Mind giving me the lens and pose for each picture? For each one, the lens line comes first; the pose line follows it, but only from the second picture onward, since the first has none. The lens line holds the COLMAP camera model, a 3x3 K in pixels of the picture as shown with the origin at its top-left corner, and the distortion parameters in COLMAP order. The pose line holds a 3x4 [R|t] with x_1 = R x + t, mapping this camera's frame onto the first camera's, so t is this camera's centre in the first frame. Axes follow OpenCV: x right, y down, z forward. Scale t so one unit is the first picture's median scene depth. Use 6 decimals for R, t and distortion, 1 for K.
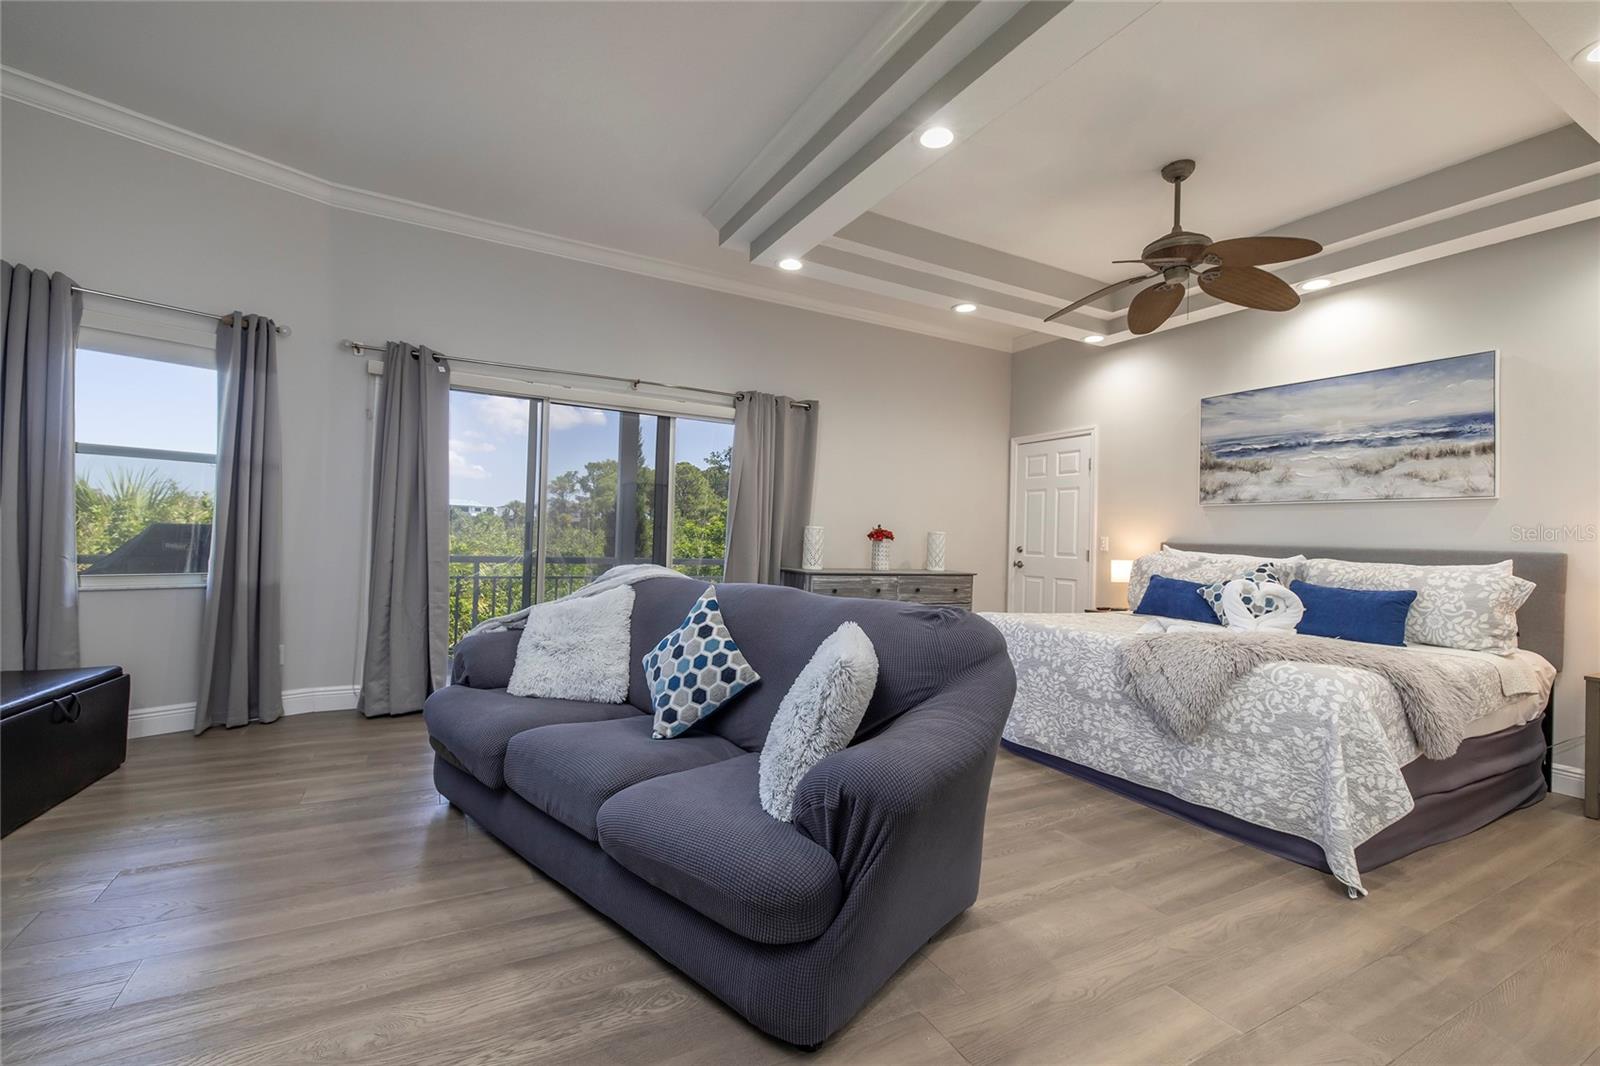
lens RADIAL K [[681.1, 0, 798.1], [0, 681.1, 528.6], [0, 0, 1]] dist [0.001387, 0.000004]
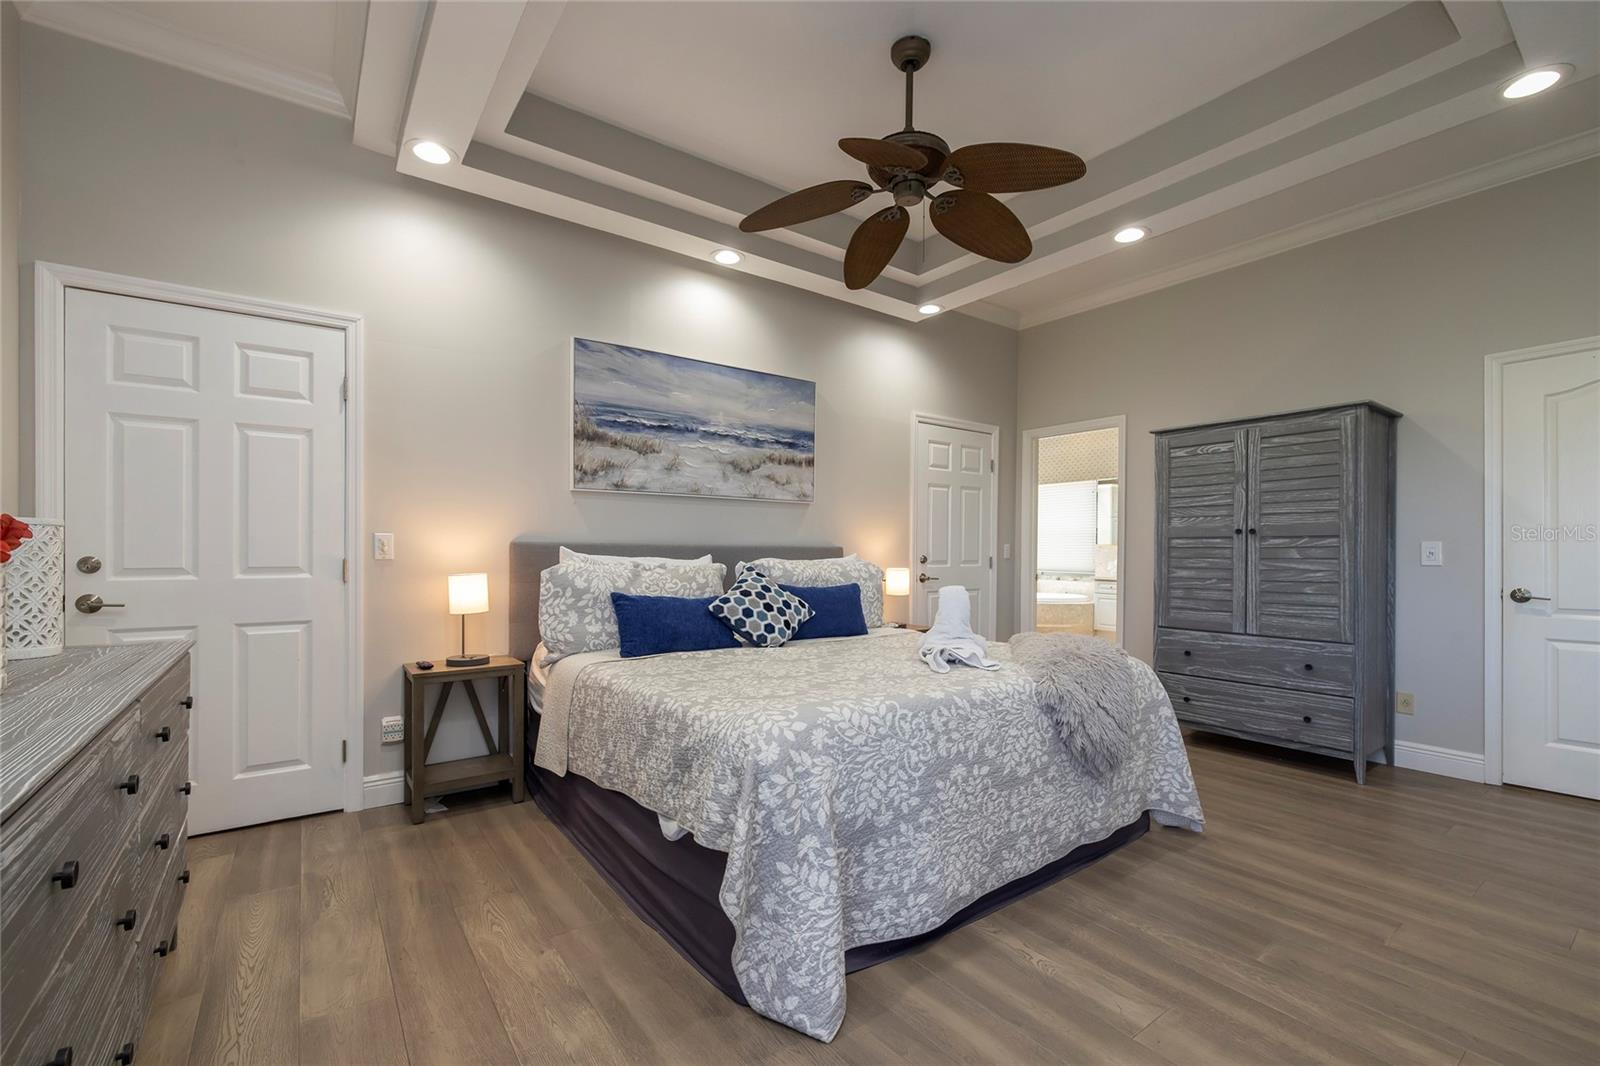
lens RADIAL K [[673.4, 0, 783.9], [0, 673.4, 552.5], [0, 0, 1]] dist [0.000104, -0.000007]
pose [[-0.125391, -0.035975, 0.991455, -0.170238], [-0.021088, 0.999213, 0.033590, 0.004373], [-0.991883, -0.016696, -0.126051, 1.124556]]
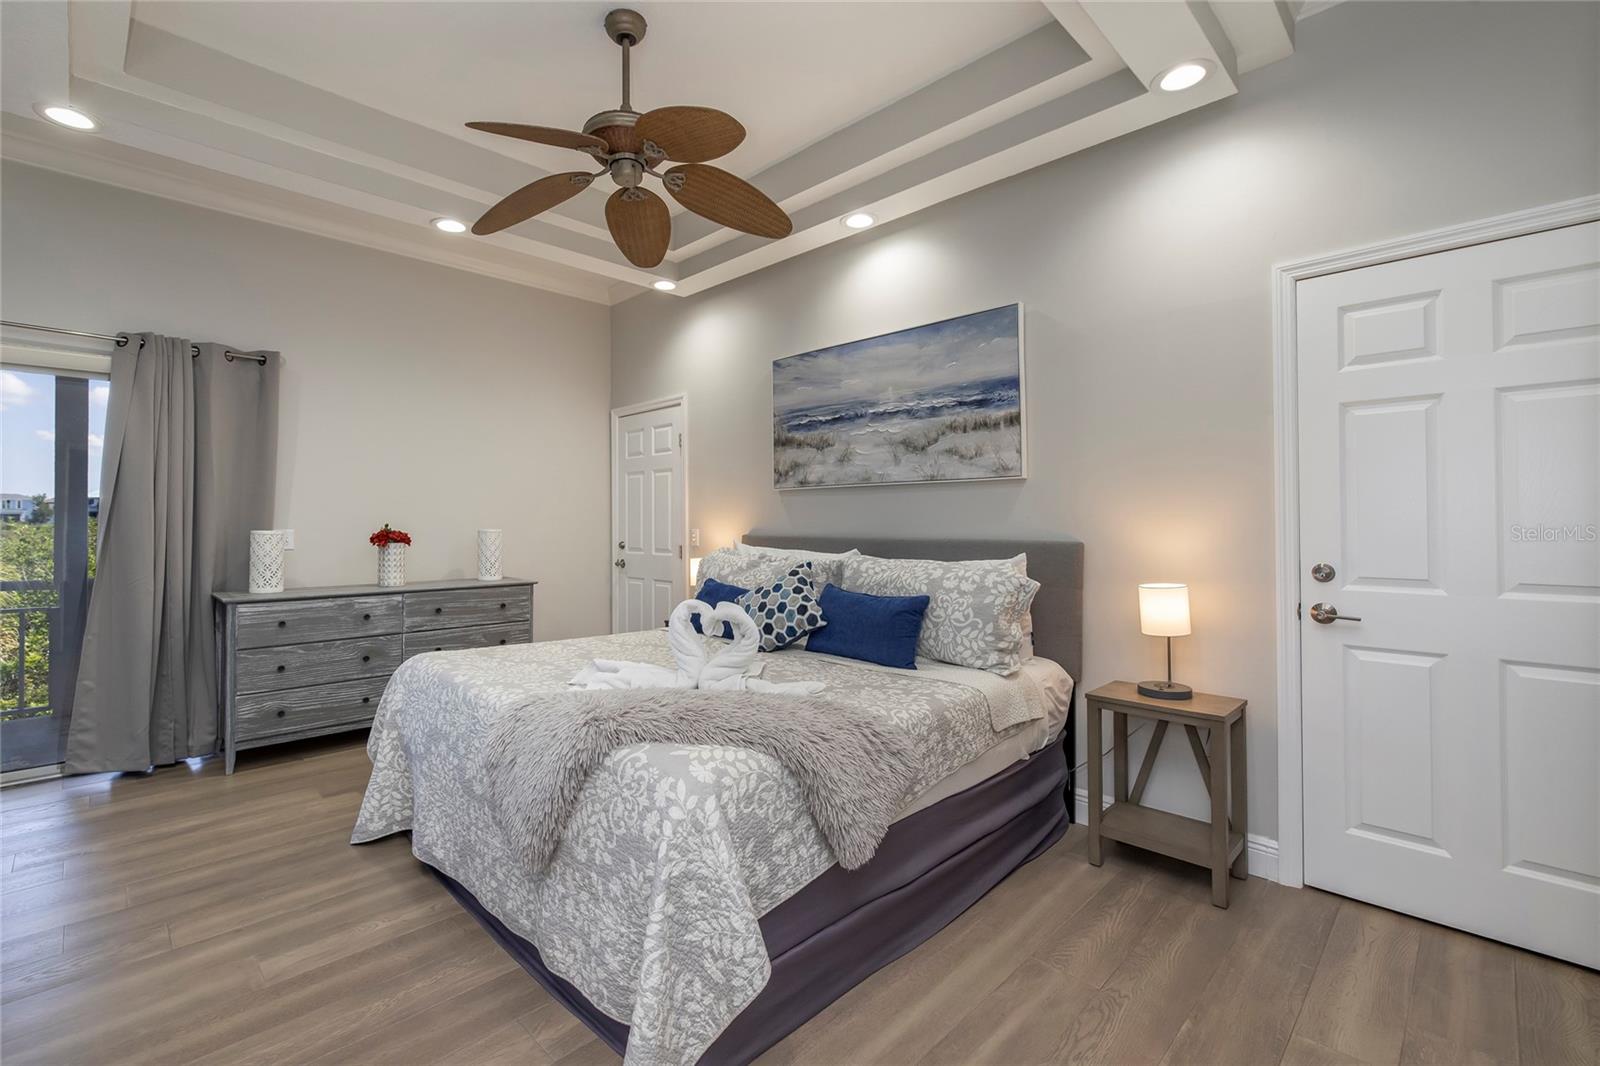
lens RADIAL K [[708.2, 0, 767.8], [0, 708.2, 513.2], [0, 0, 1]] dist [-0.000514, 0.000172]
pose [[0.960873, -0.030632, 0.275289, 0.443810], [0.029696, 0.999530, 0.007571, -0.015870], [-0.275391, 0.000900, 0.961332, 0.225699]]
